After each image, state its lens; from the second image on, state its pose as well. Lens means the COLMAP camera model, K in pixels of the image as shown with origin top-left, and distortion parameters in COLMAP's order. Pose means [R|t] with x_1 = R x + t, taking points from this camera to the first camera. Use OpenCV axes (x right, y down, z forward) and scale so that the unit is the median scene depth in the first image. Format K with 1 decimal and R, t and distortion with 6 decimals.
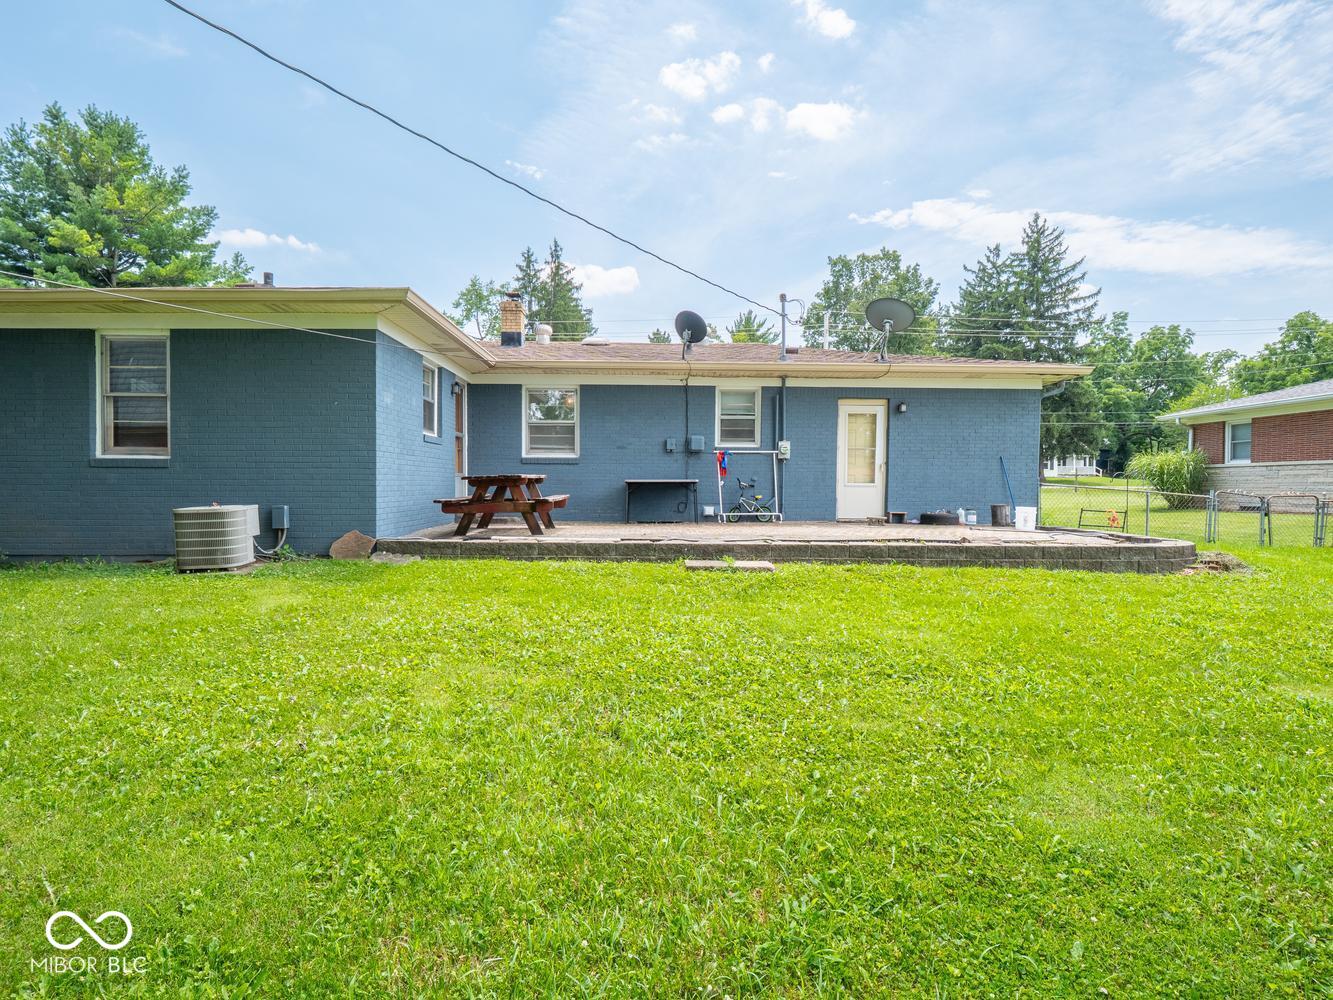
lens RADIAL K [[652.3, 0, 665.3], [0, 652.3, 503.5], [0, 0, 1]] dist [-0.012704, -0.001365]
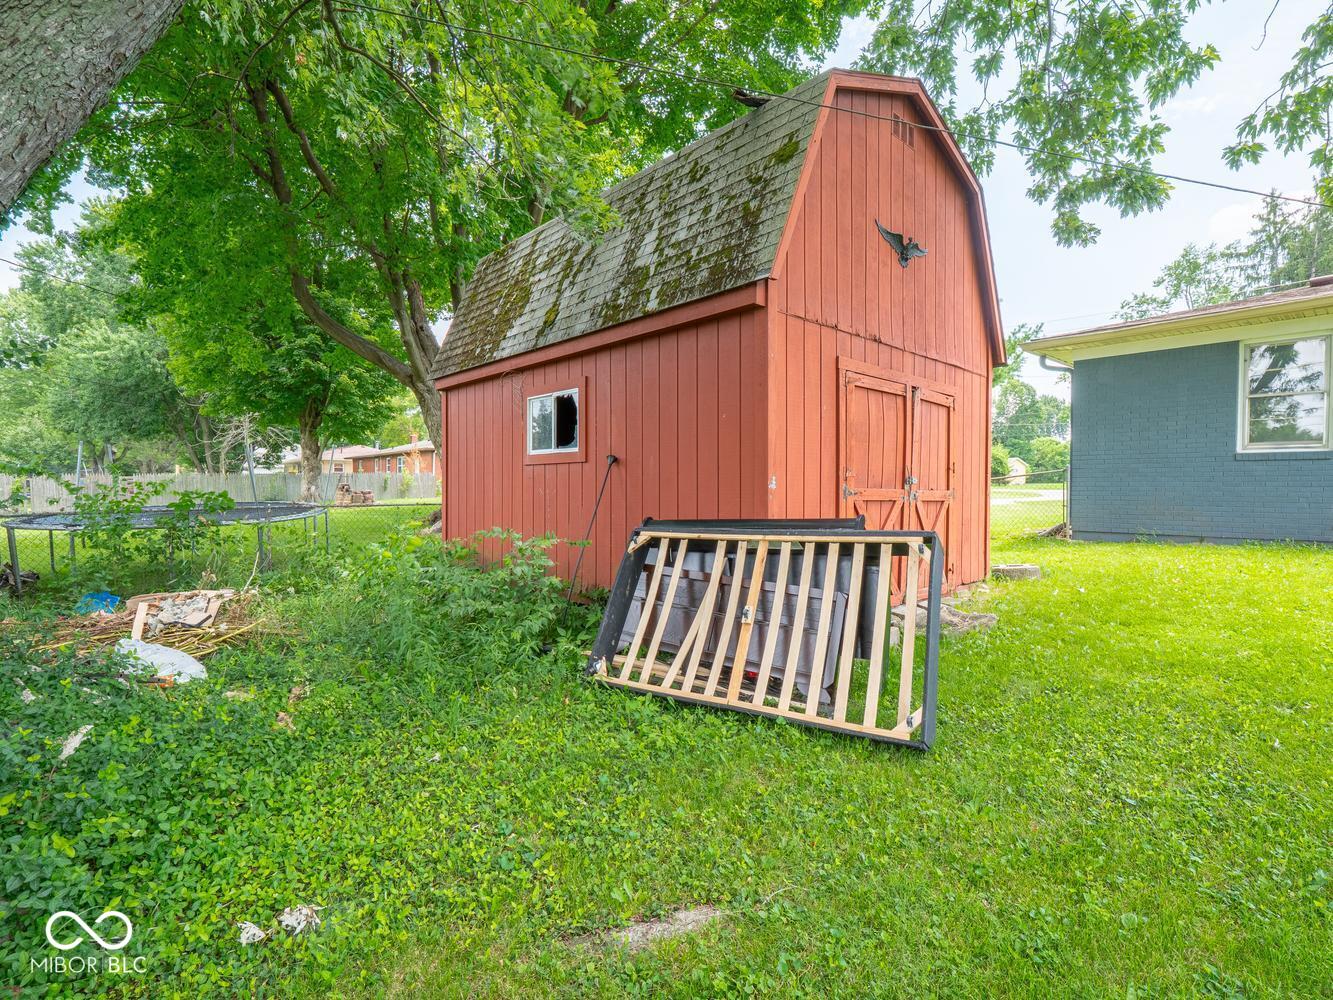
lens RADIAL K [[652.3, 0, 658.5], [0, 652.3, 493.9], [0, 0, 1]] dist [-0.012704, -0.001365]
pose [[0.623263, 0.005132, -0.781996, -0.077199], [-0.025253, 0.999589, -0.013567, 0.005434], [0.781605, 0.028204, 0.623136, -0.063644]]
